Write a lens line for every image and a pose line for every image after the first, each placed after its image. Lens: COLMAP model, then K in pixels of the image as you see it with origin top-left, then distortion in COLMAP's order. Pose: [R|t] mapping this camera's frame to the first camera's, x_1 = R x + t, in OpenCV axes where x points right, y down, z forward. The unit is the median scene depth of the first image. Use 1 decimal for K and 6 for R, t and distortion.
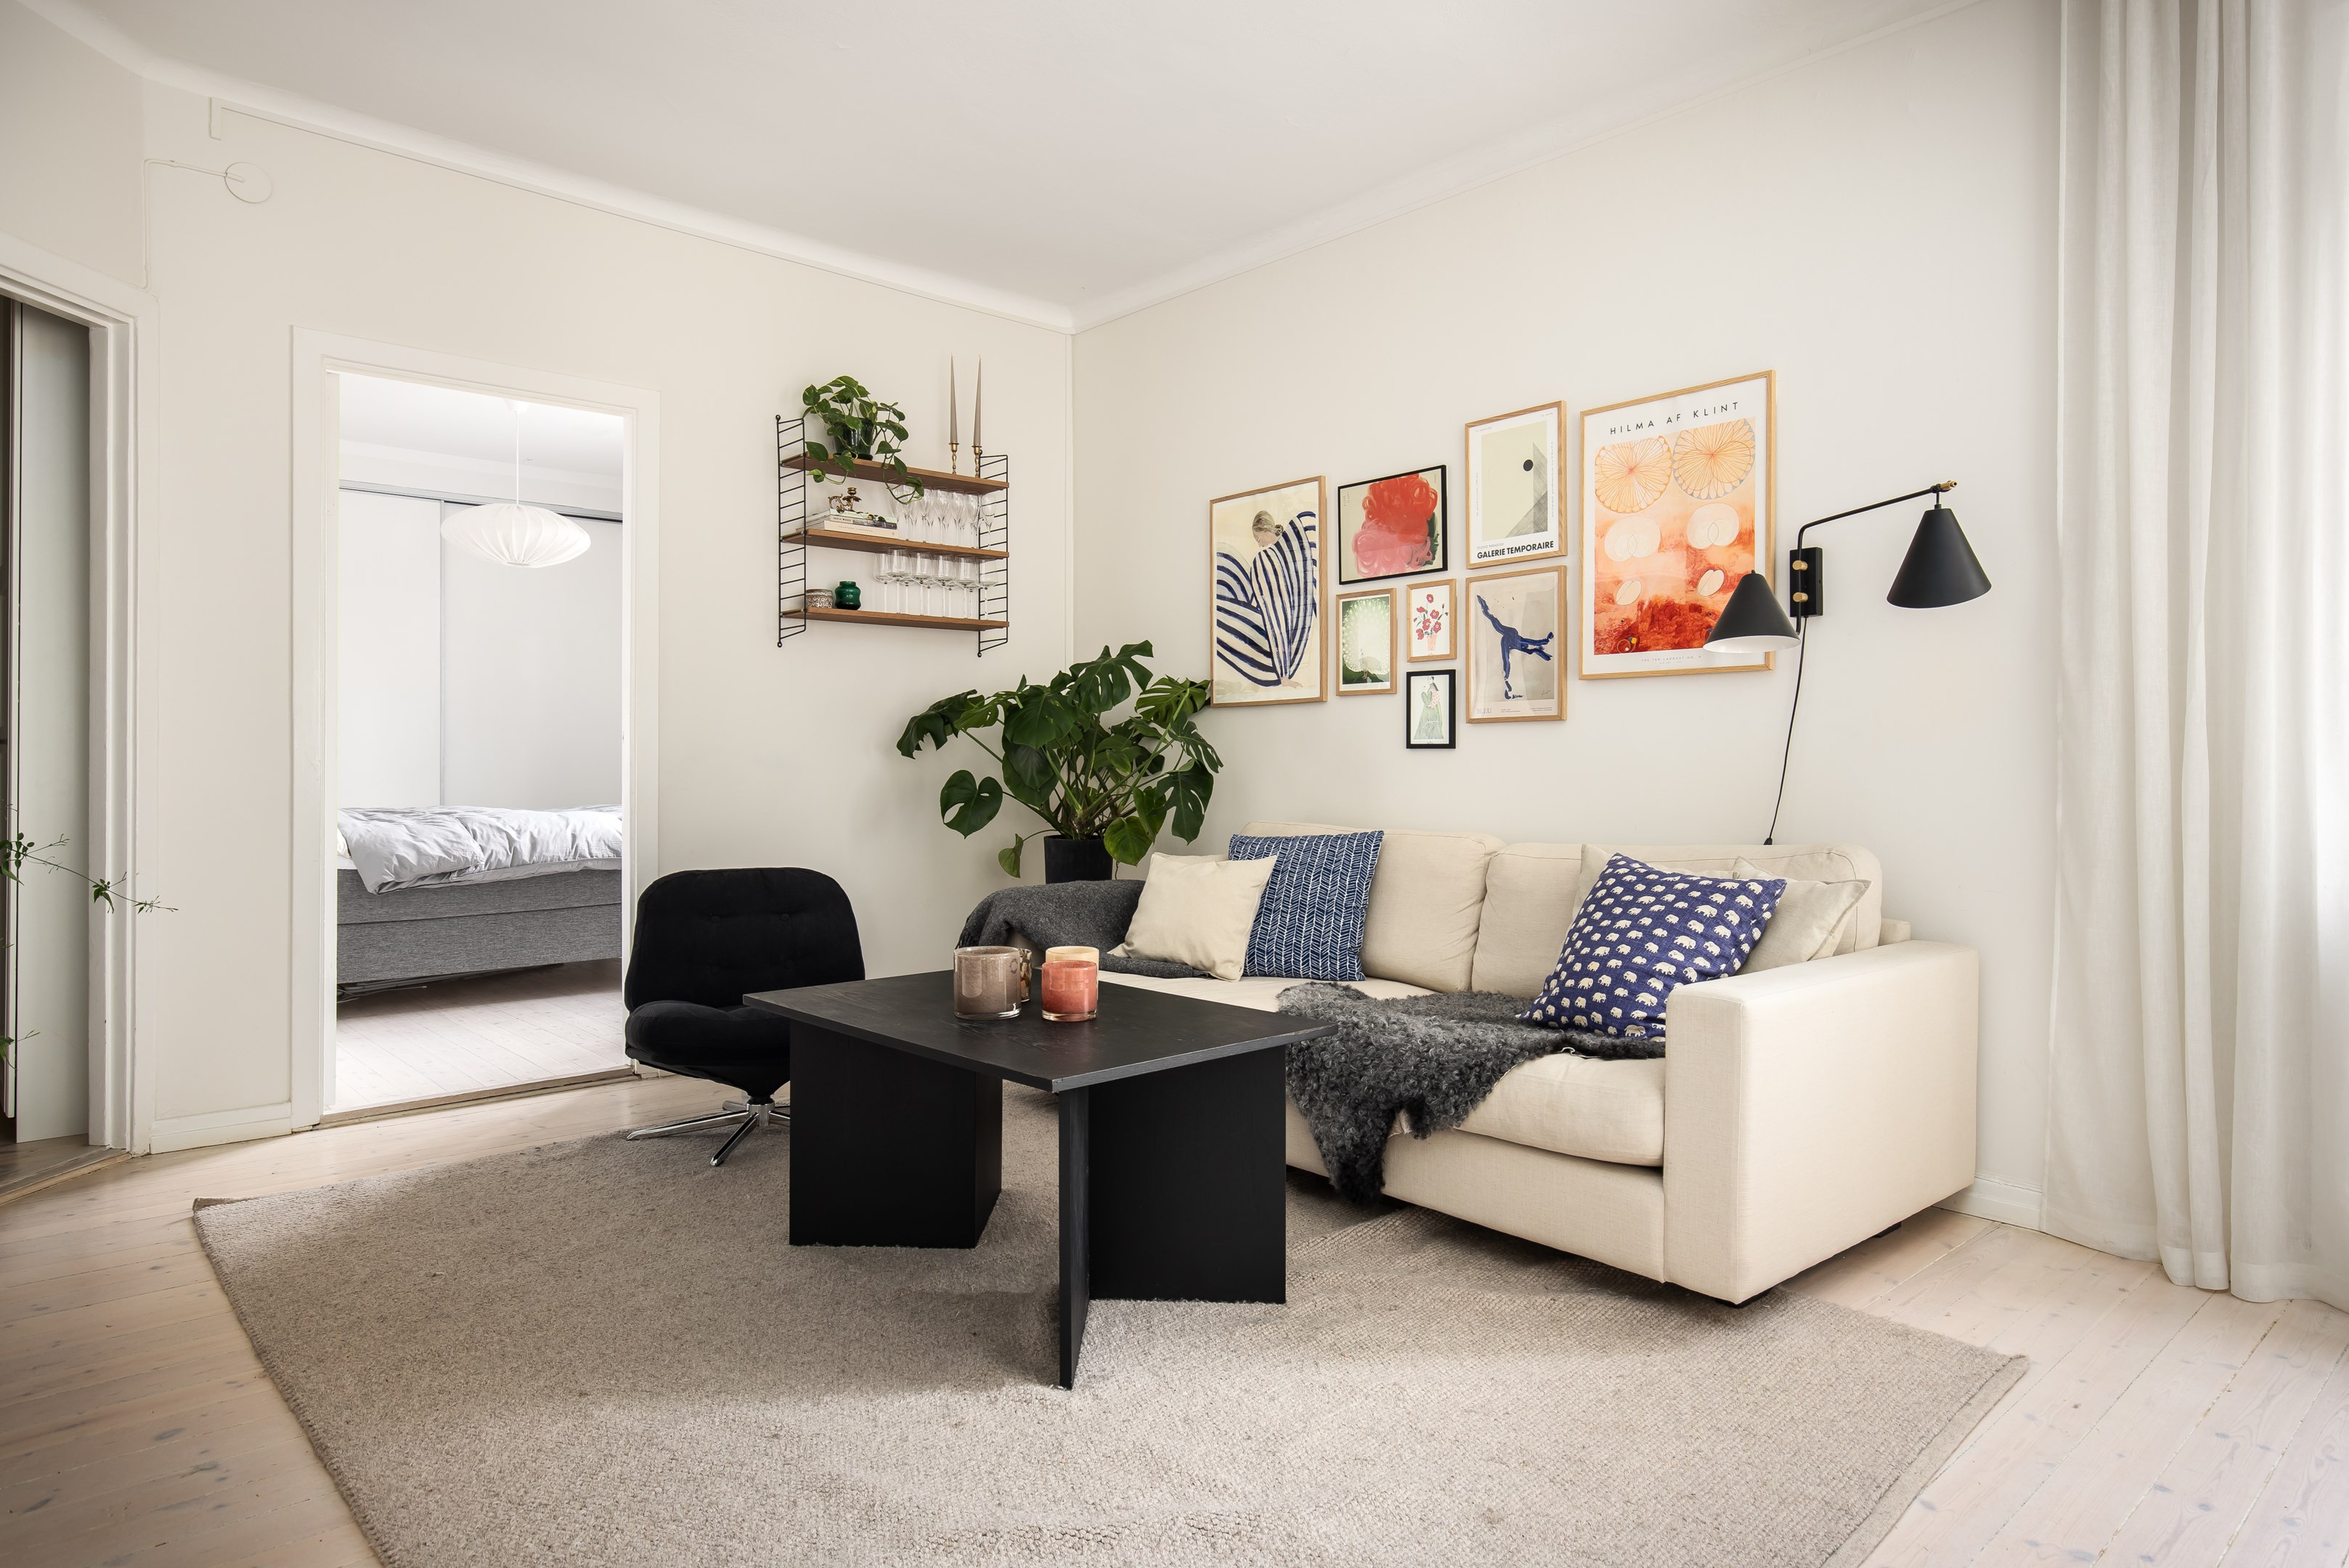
lens RADIAL K [[1371.7, 0, 1170.5], [0, 1371.7, 759.3], [0, 0, 1]] dist [0.004282, -0.000428]
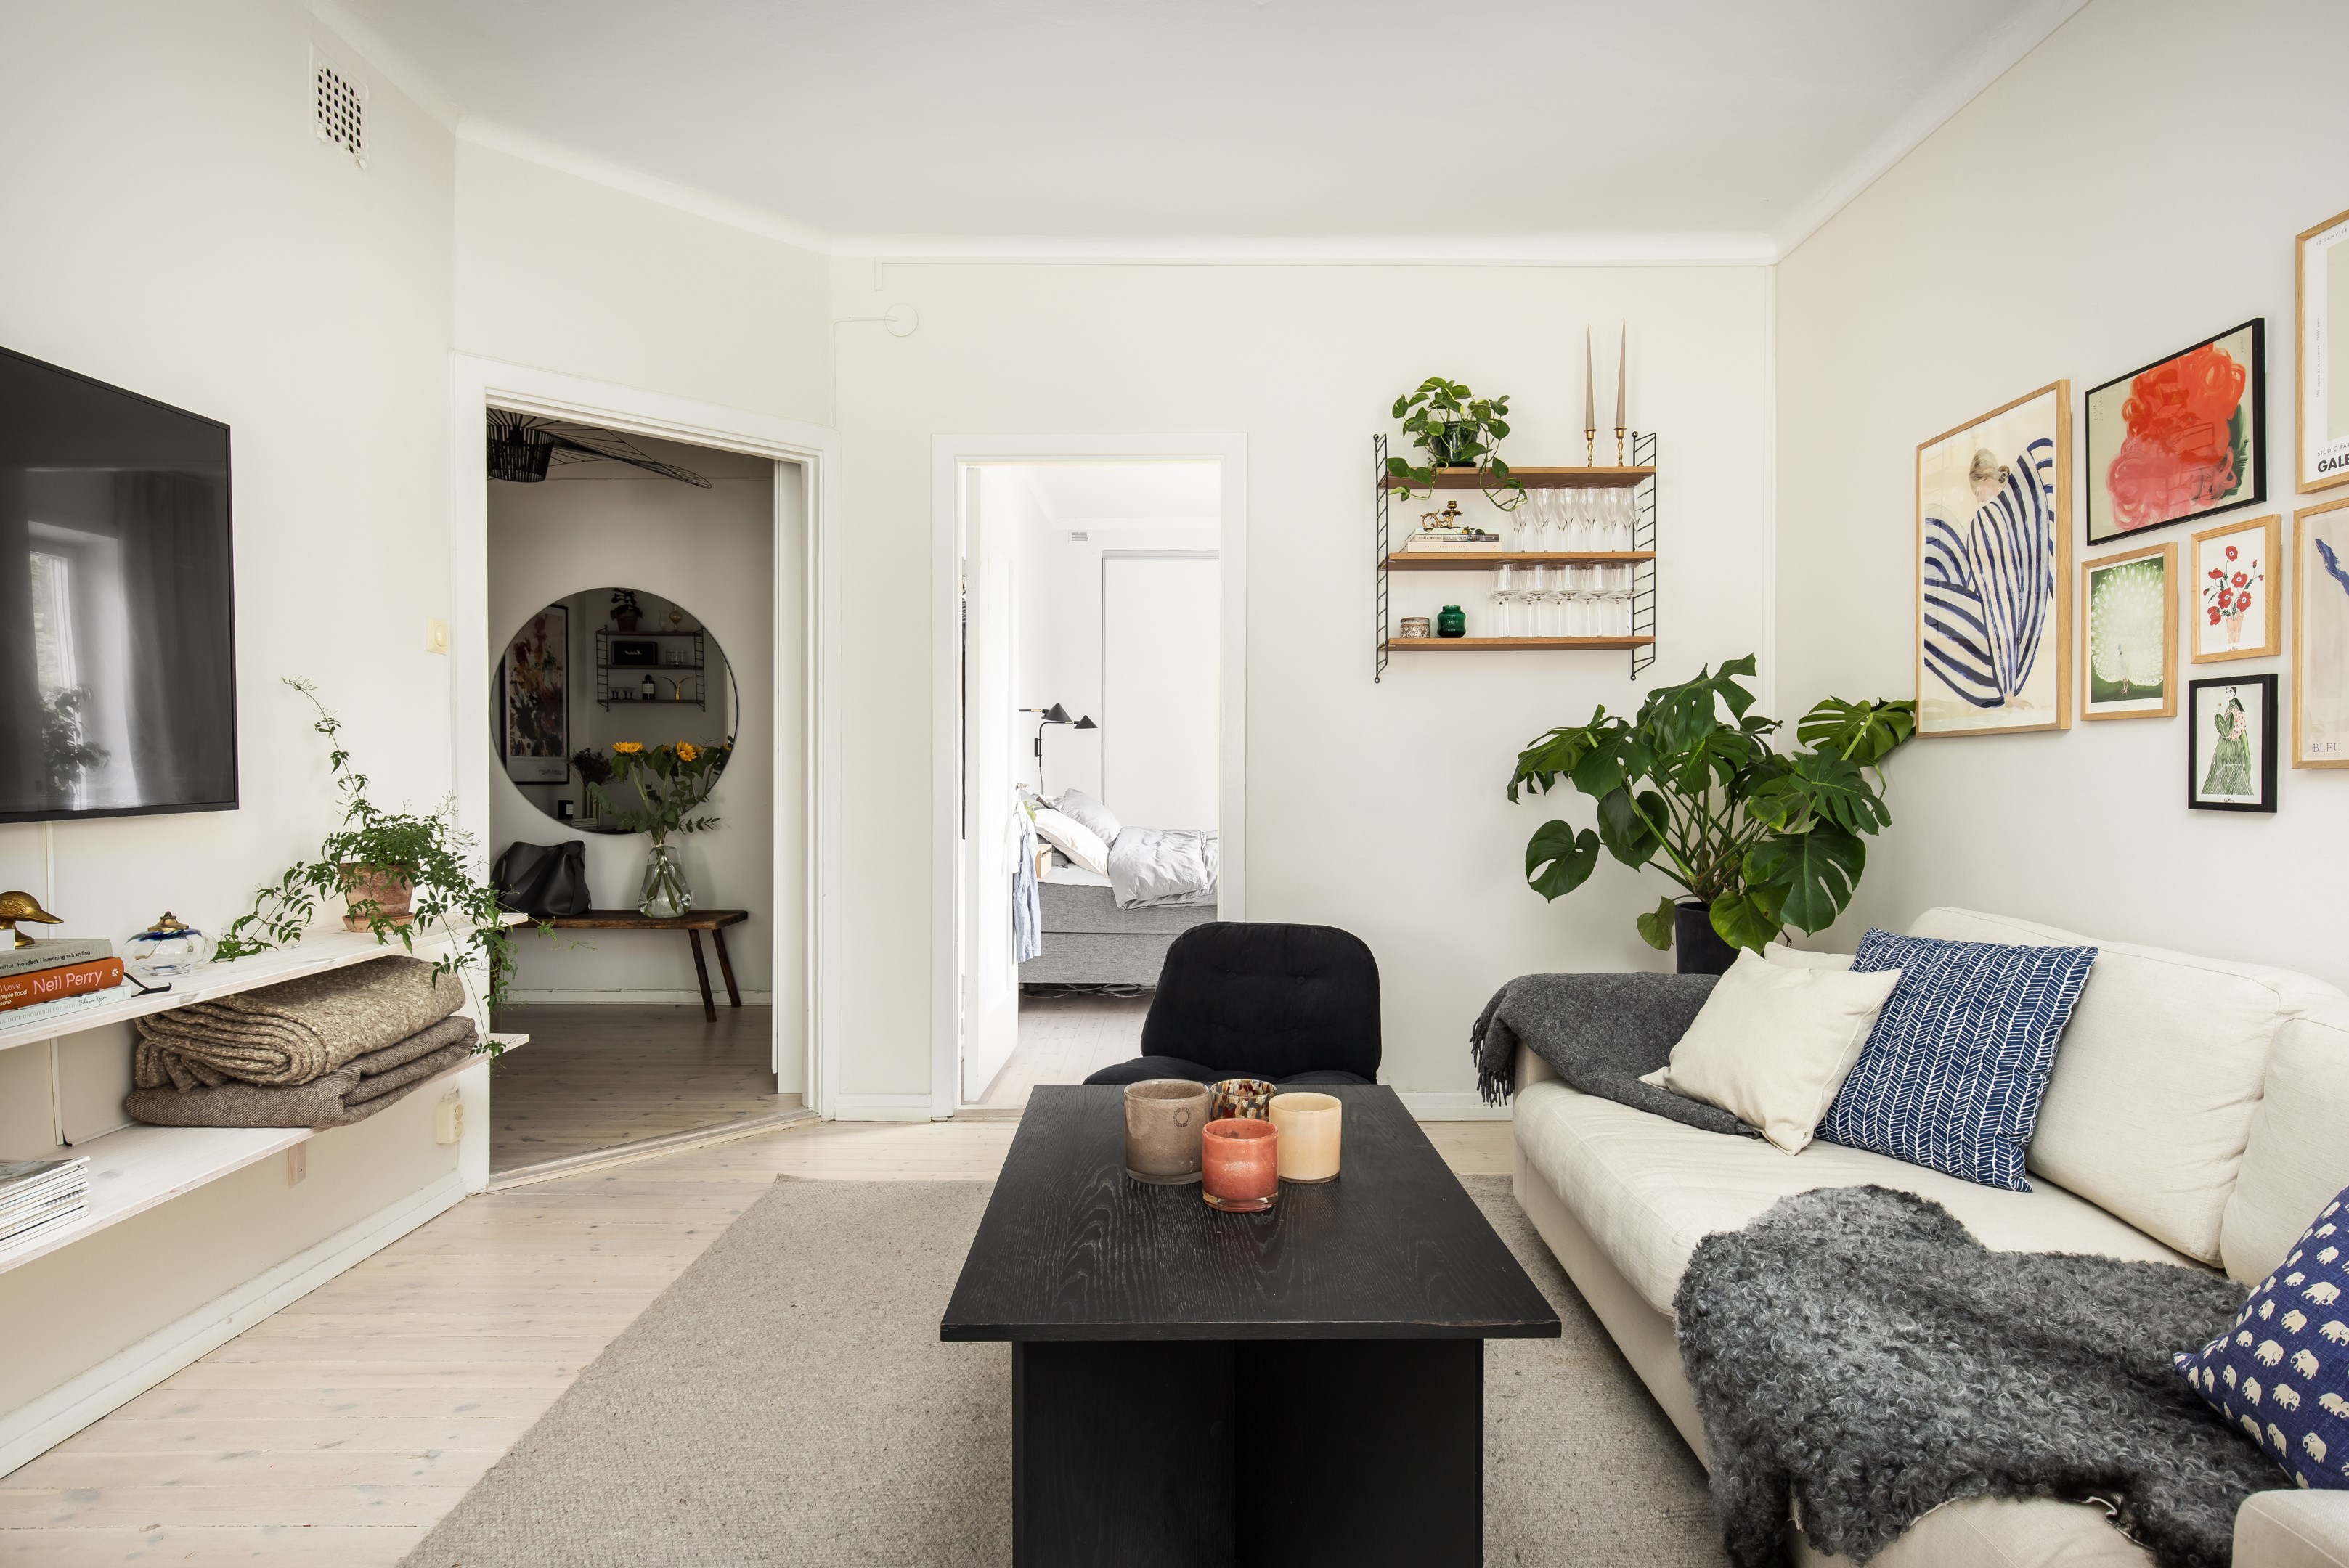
lens RADIAL K [[1272.2, 0, 1176.6], [0, 1272.2, 779.7], [0, 0, 1]] dist [-0.000486, -0.000270]
pose [[0.738795, 0.005576, -0.673907, 0.223954], [-0.000268, 0.999968, 0.007980, -0.025468], [0.673930, -0.005715, 0.738773, 0.300847]]
